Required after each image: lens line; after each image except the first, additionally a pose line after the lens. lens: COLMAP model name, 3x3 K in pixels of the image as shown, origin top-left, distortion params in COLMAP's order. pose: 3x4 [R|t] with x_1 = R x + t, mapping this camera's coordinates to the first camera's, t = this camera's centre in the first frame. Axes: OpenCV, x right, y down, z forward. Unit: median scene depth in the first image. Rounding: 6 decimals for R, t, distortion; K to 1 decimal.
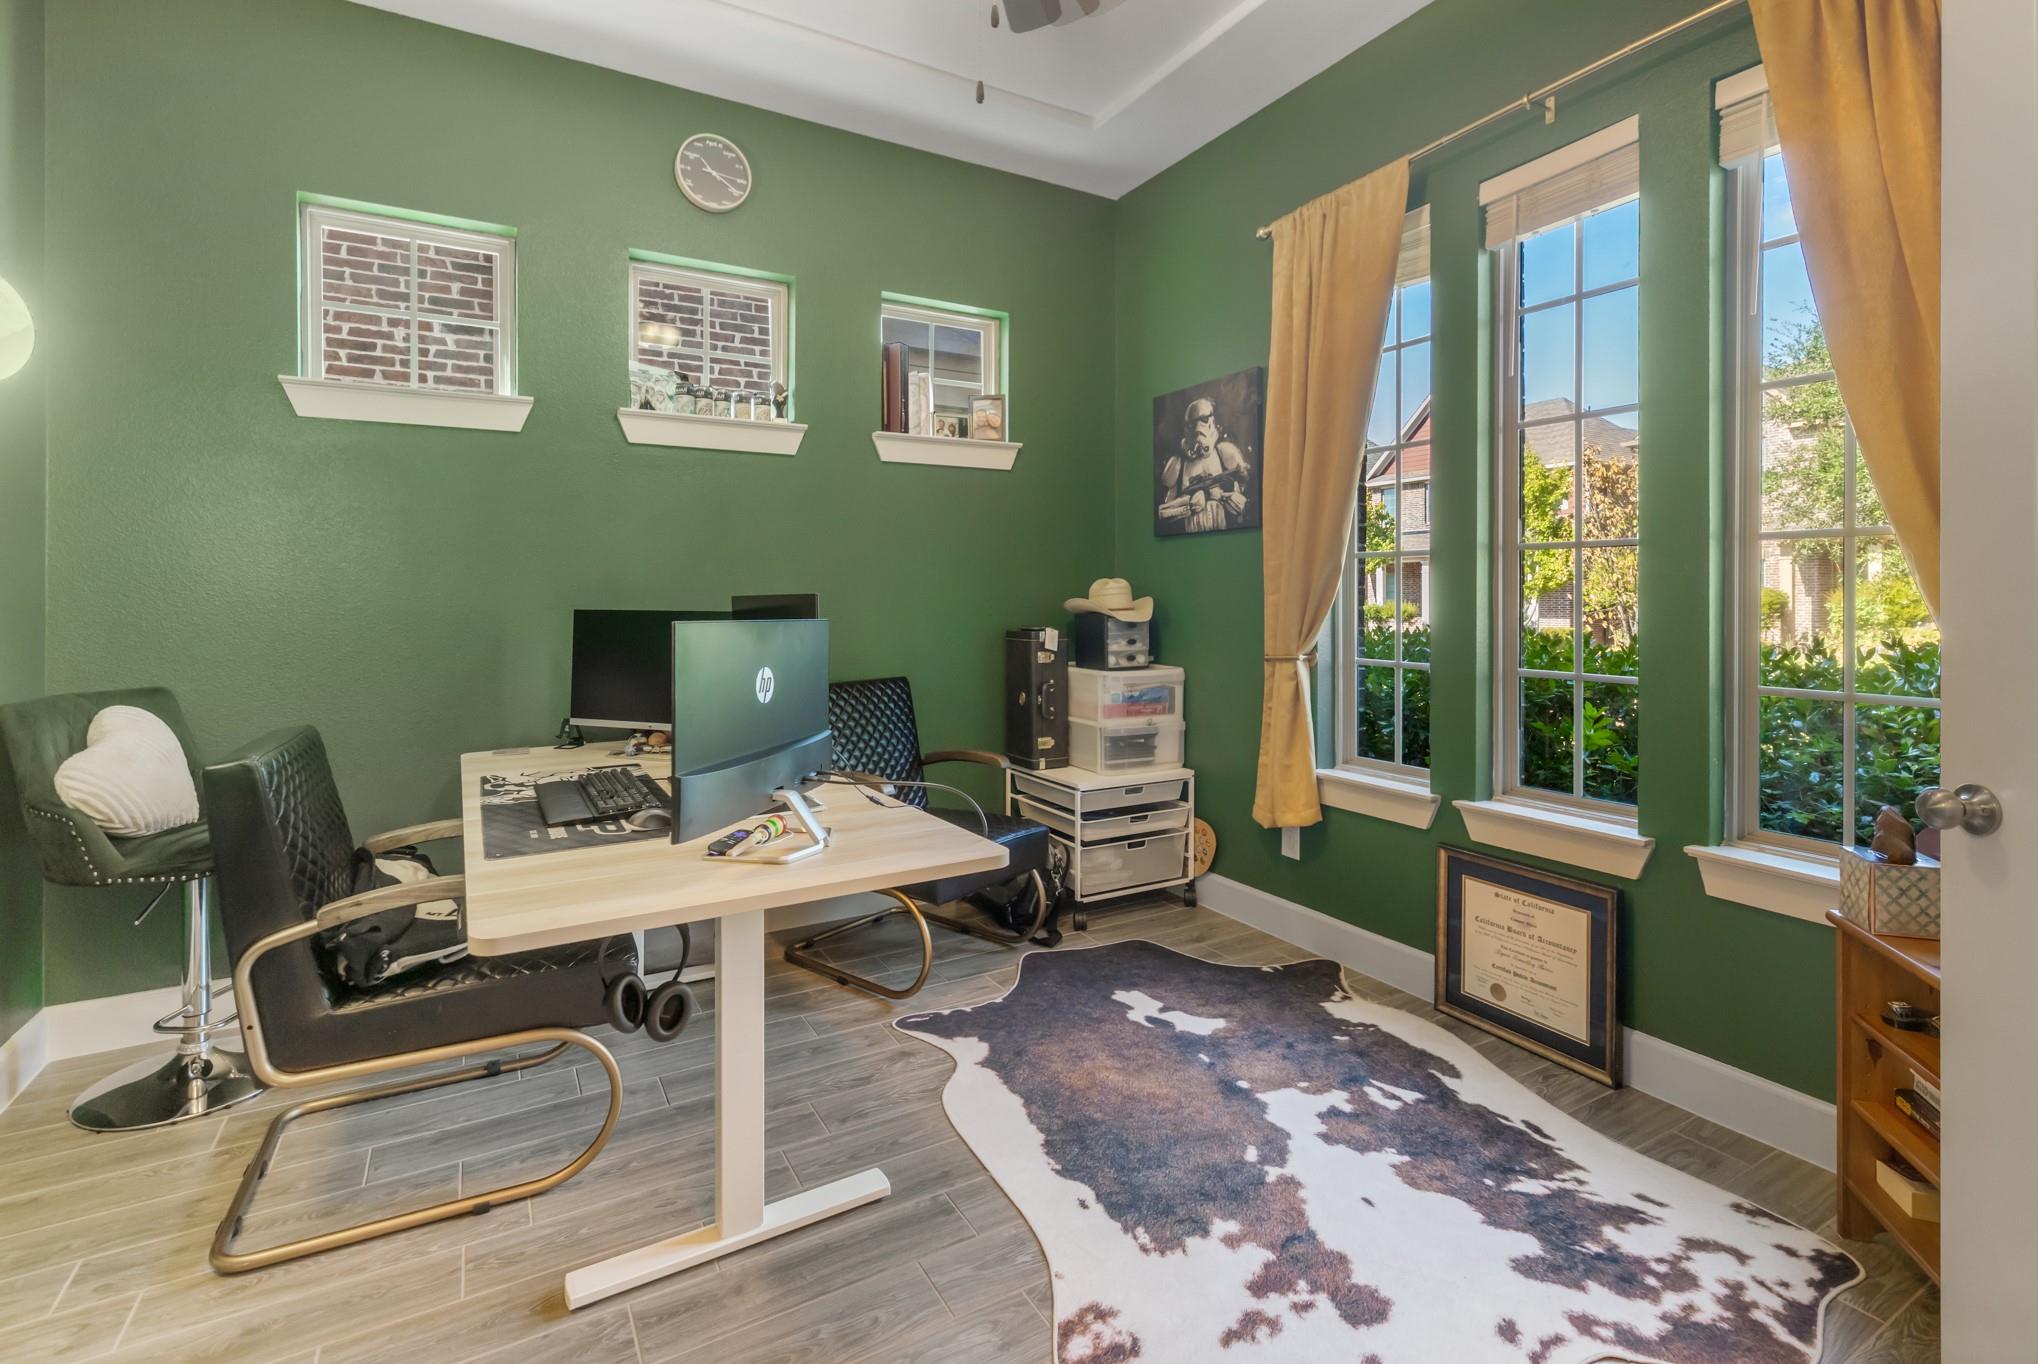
lens RADIAL K [[909.7, 0, 1000.2], [0, 909.7, 616.3], [0, 0, 1]] dist [-0.000275, 0.001399]
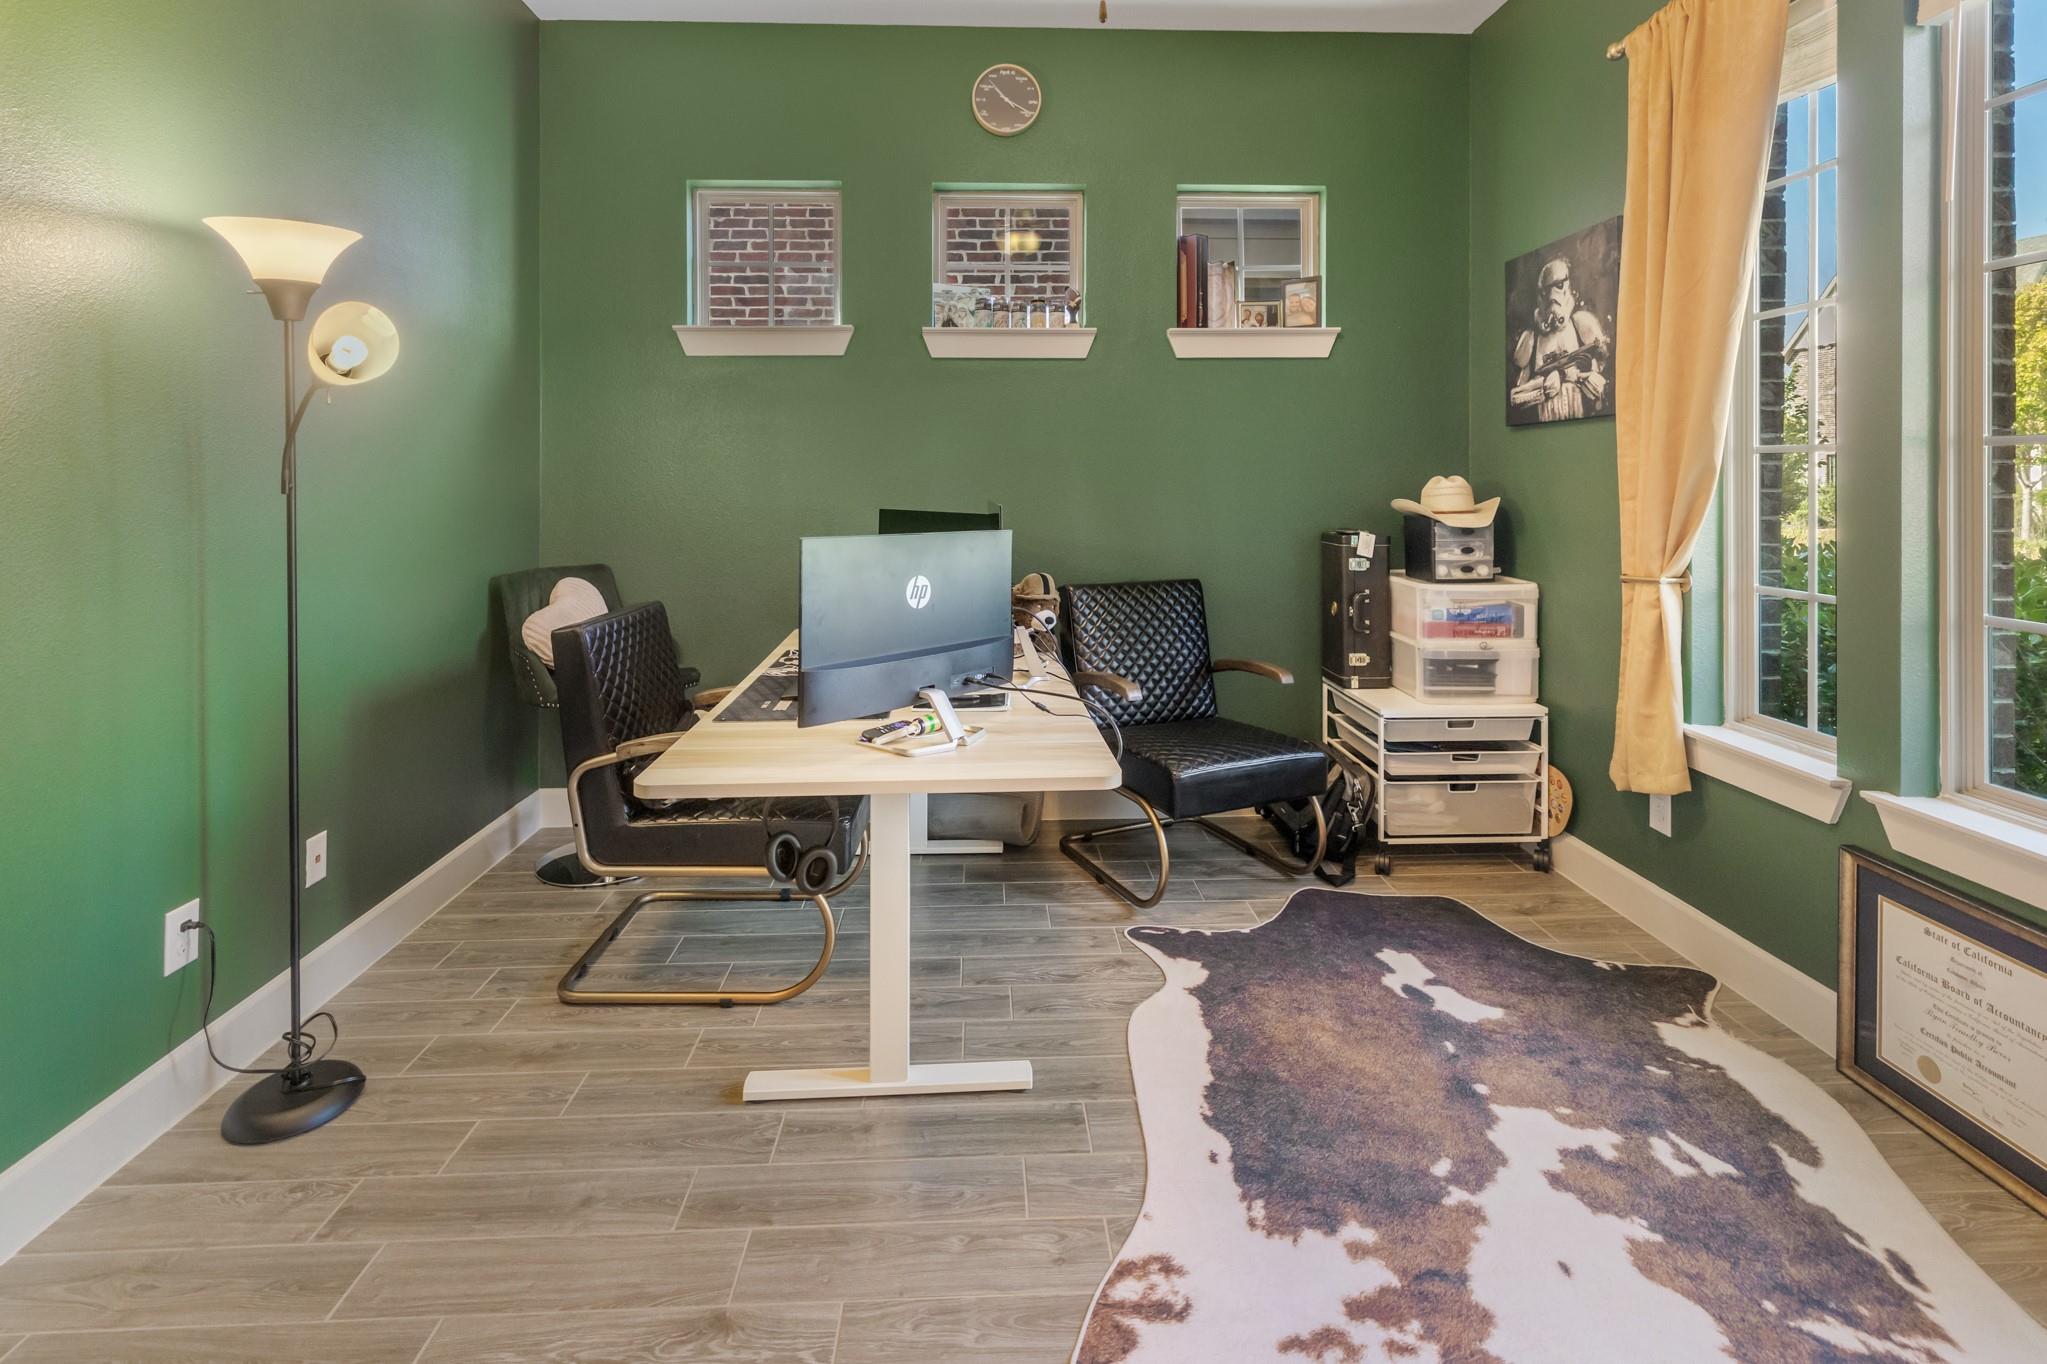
lens RADIAL K [[947.3, 0, 1024.1], [0, 947.3, 497.7], [0, 0, 1]] dist [0.001903, 0.000615]
pose [[0.894962, 0.009783, -0.446035, 0.223560], [-0.009709, 0.999950, 0.002452, -0.026133], [0.446036, 0.002136, 0.895012, 0.017756]]
